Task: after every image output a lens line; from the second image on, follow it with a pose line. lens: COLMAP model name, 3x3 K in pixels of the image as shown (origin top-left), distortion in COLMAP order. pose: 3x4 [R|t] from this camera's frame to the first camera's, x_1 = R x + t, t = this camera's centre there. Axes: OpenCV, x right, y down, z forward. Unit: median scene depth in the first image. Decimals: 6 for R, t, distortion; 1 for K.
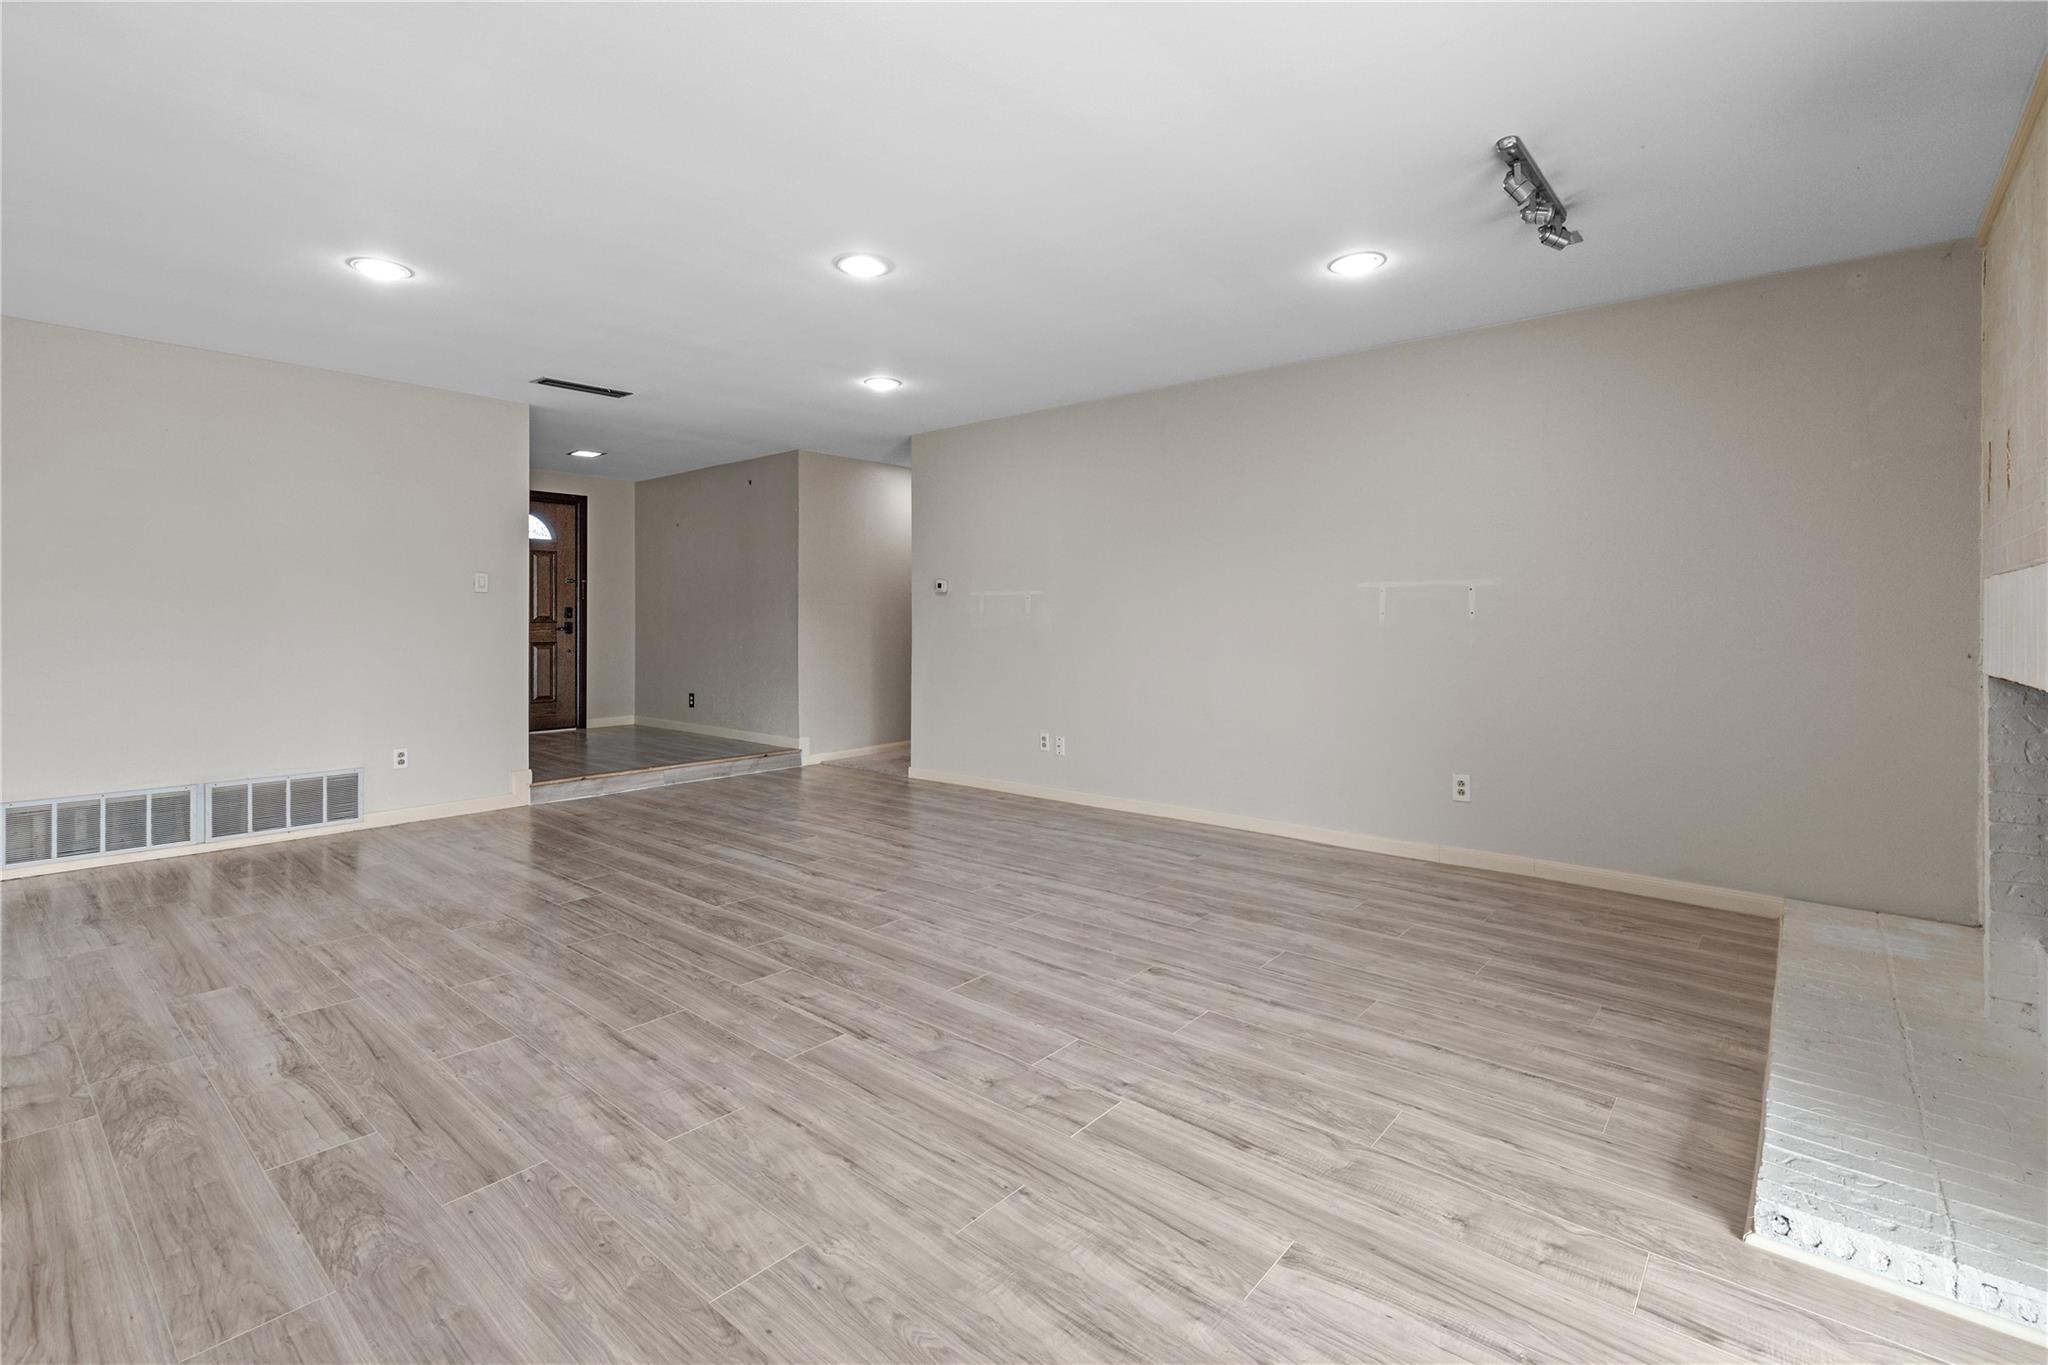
lens RADIAL K [[931.7, 0, 1032.0], [0, 931.7, 621.1], [0, 0, 1]] dist [0.000984, -0.000186]
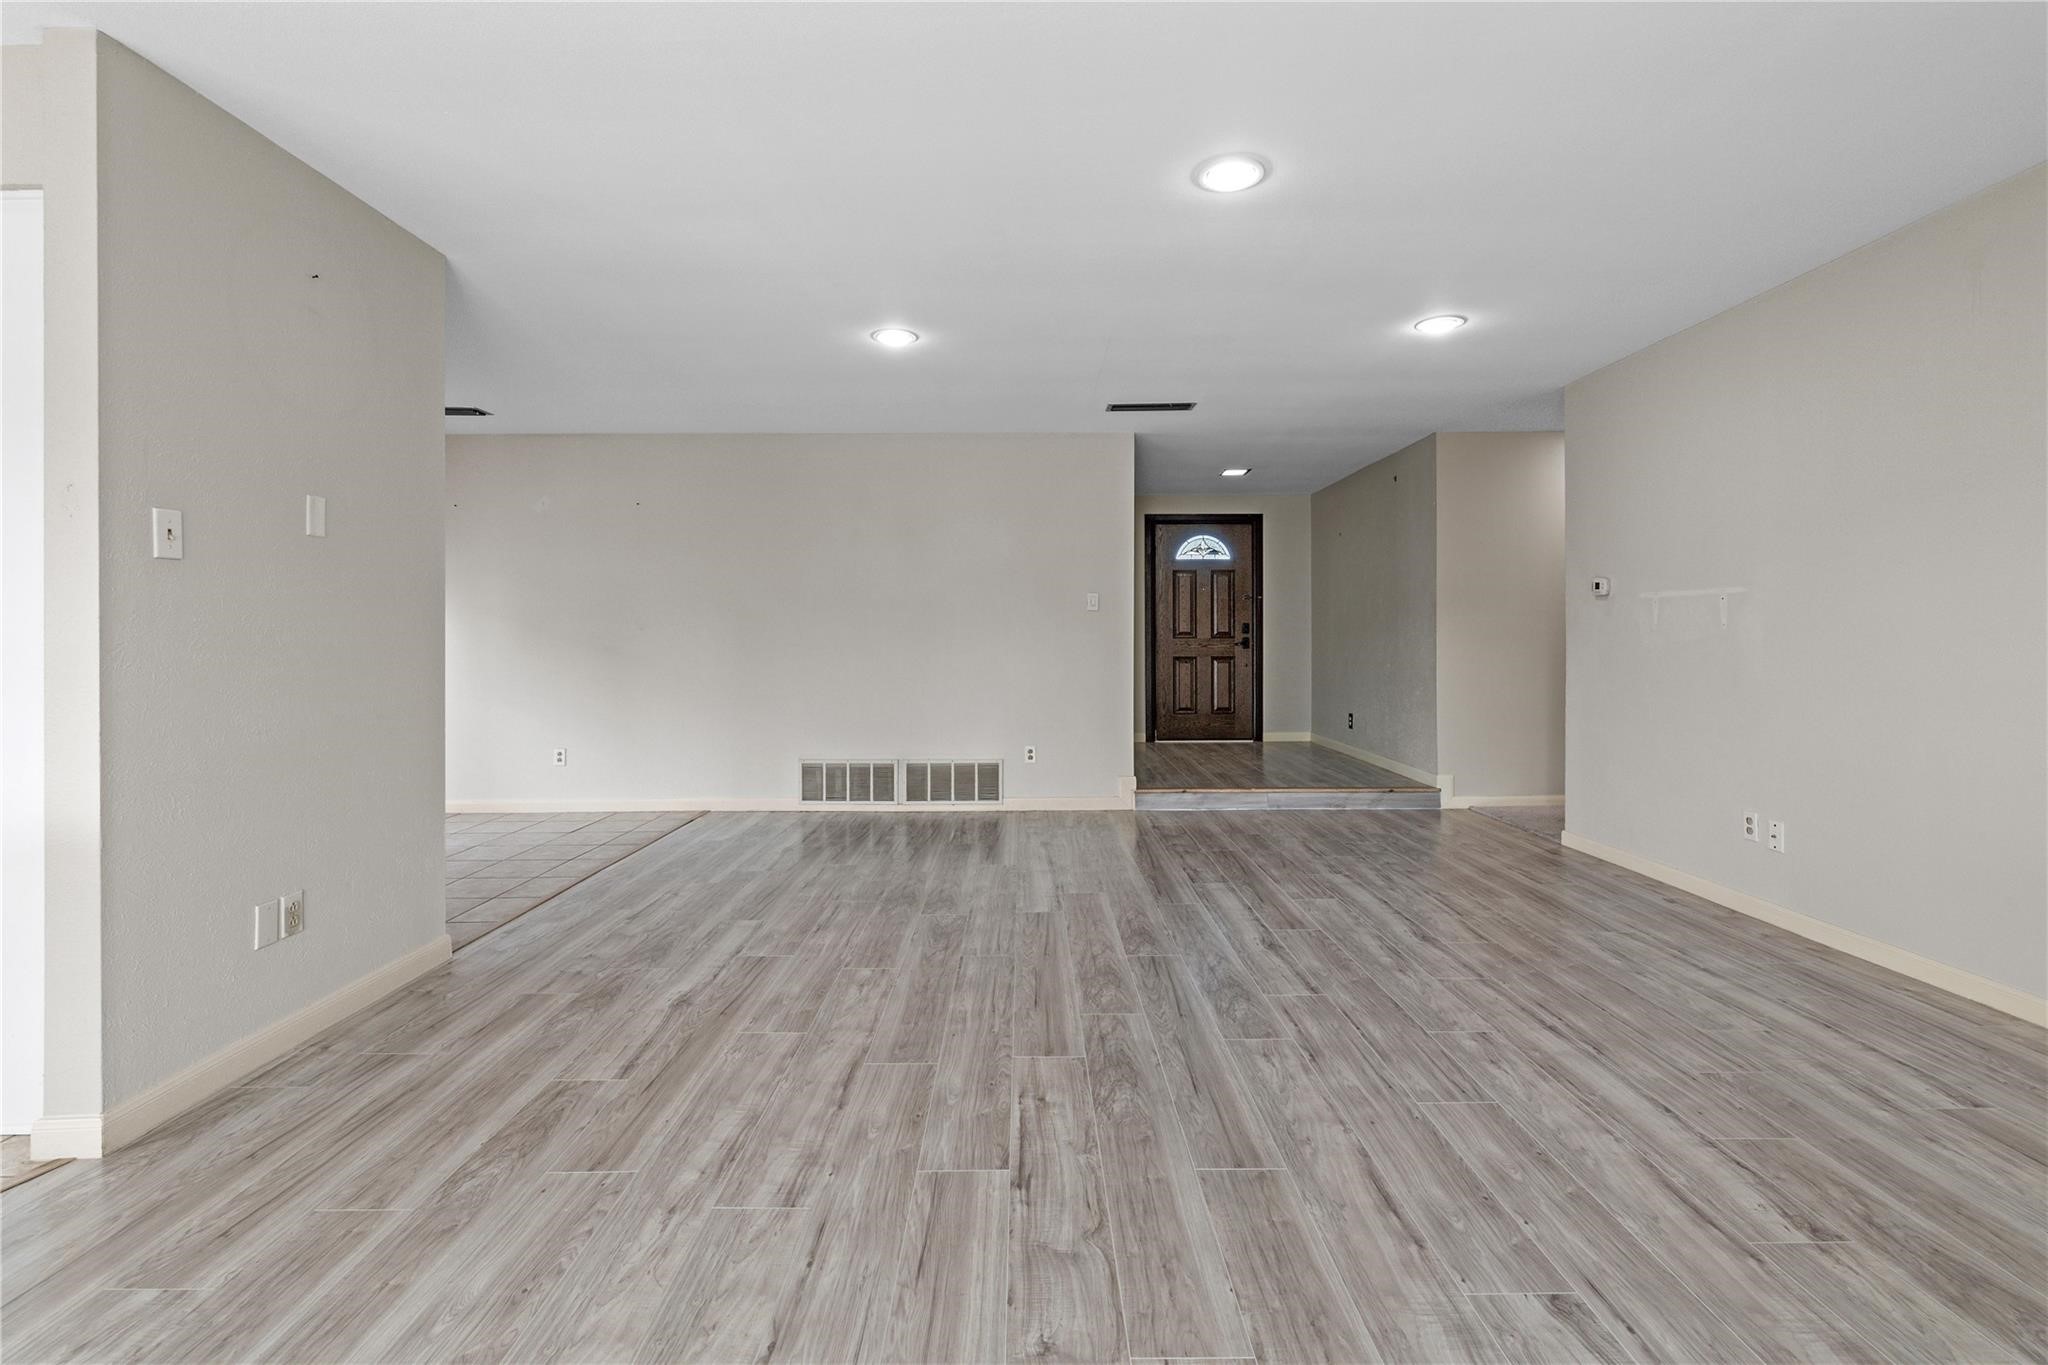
lens RADIAL K [[912.7, 0, 1026.8], [0, 912.7, 634.2], [0, 0, 1]] dist [0.000485, -0.000012]
pose [[0.647484, -0.004613, -0.762065, 0.272799], [0.002976, 0.999989, -0.003524, 0.000900], [0.762074, 0.000014, 0.647490, 0.365931]]
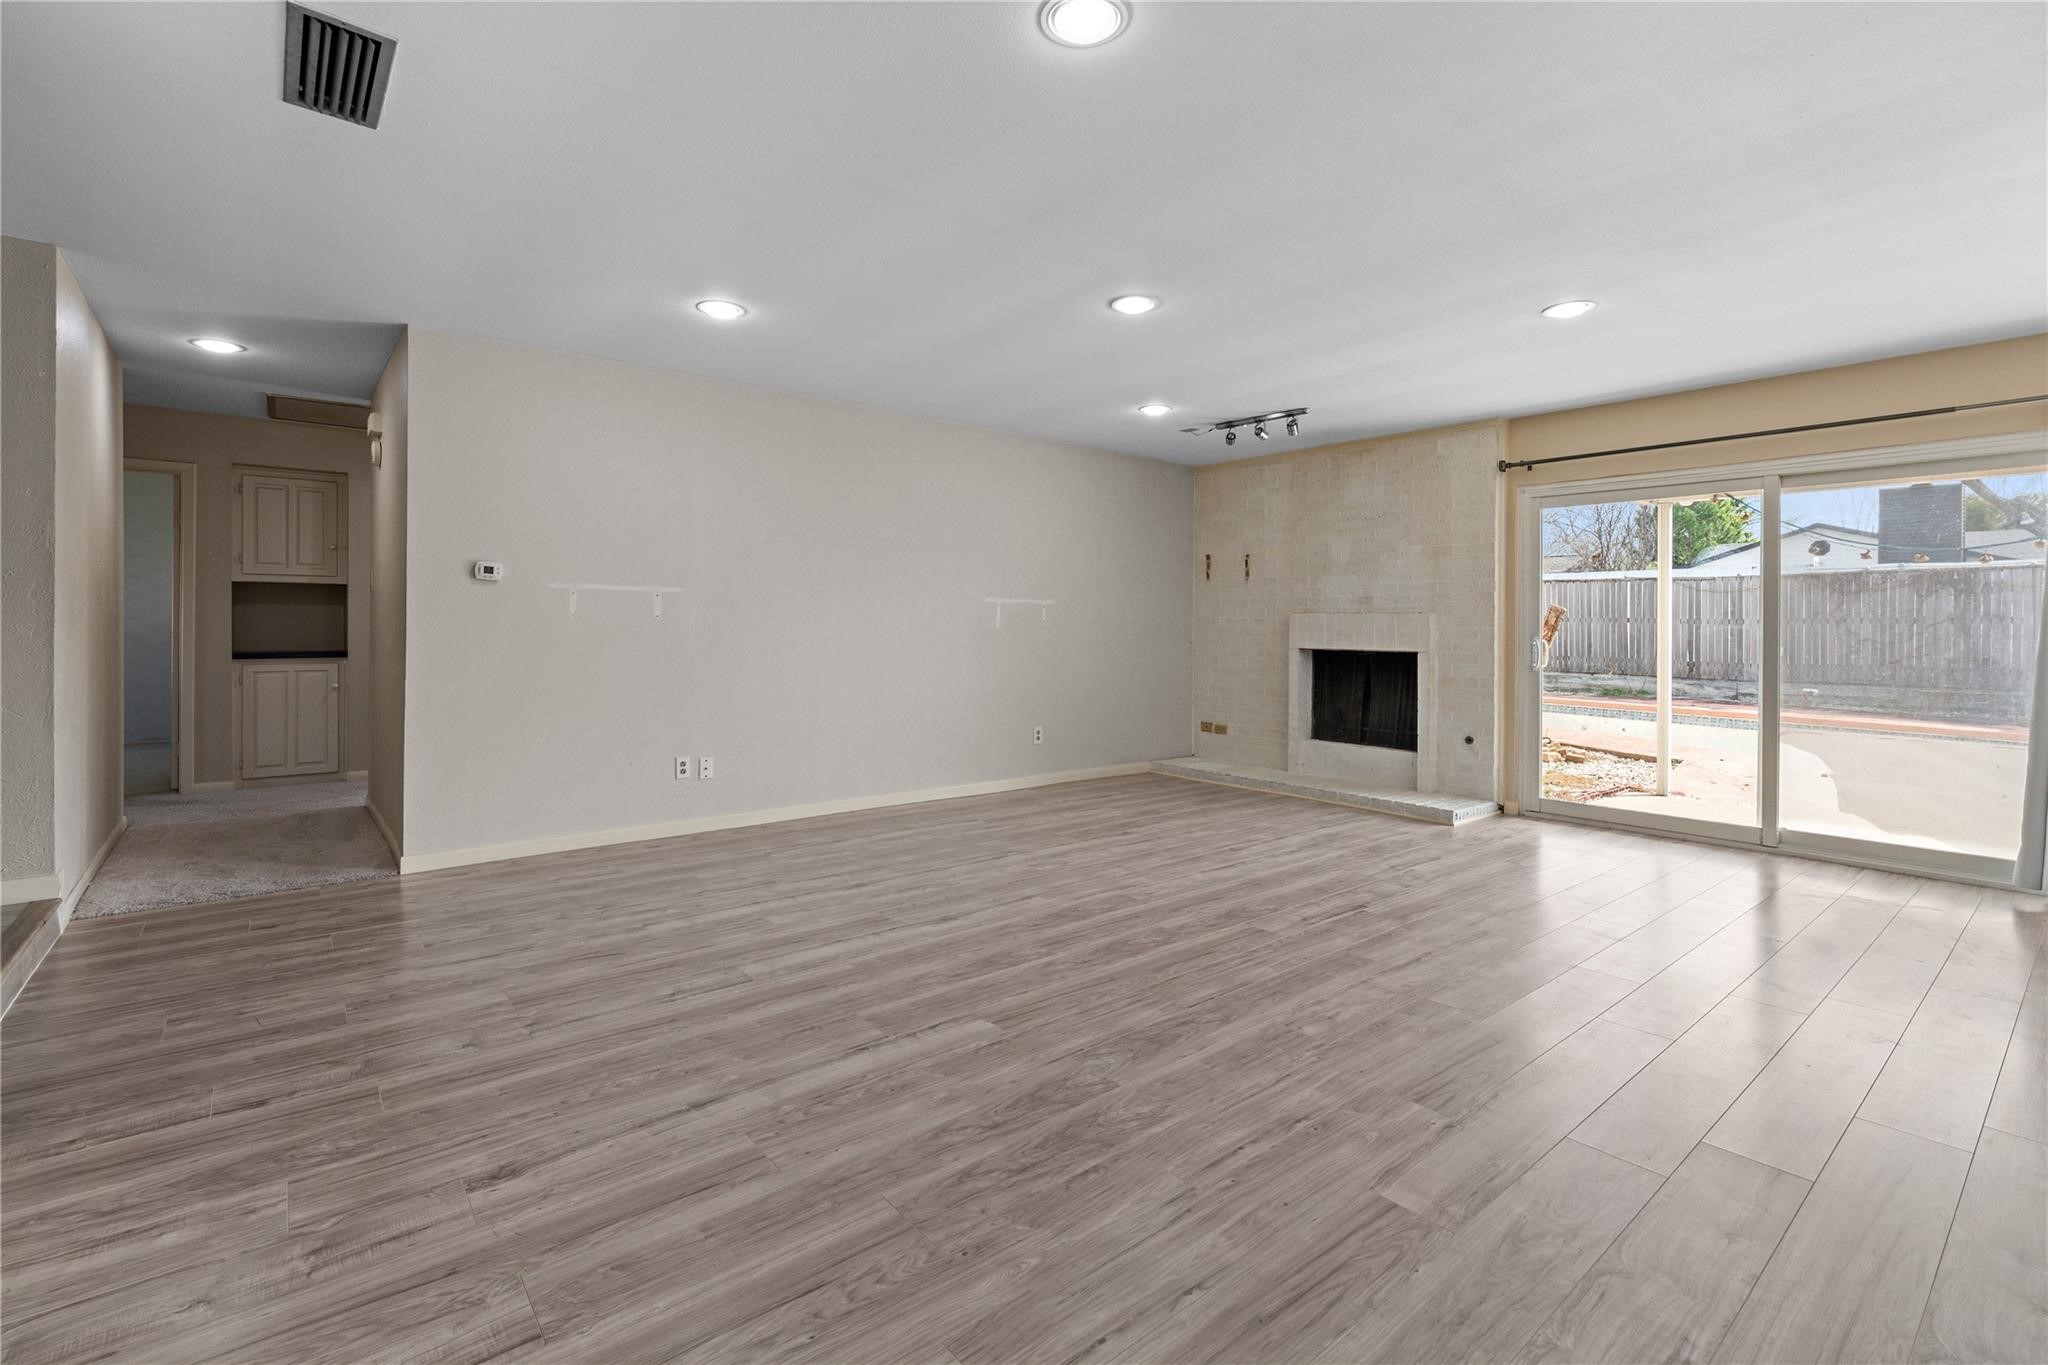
lens RADIAL K [[912.7, 0, 1026.8], [0, 912.7, 634.2], [0, 0, 1]] dist [0.000485, -0.000012]
pose [[0.176463, -0.007482, 0.984279, -1.204683], [-0.008442, 0.999923, 0.009115, -0.001885], [-0.984271, -0.009918, 0.176386, 0.893774]]
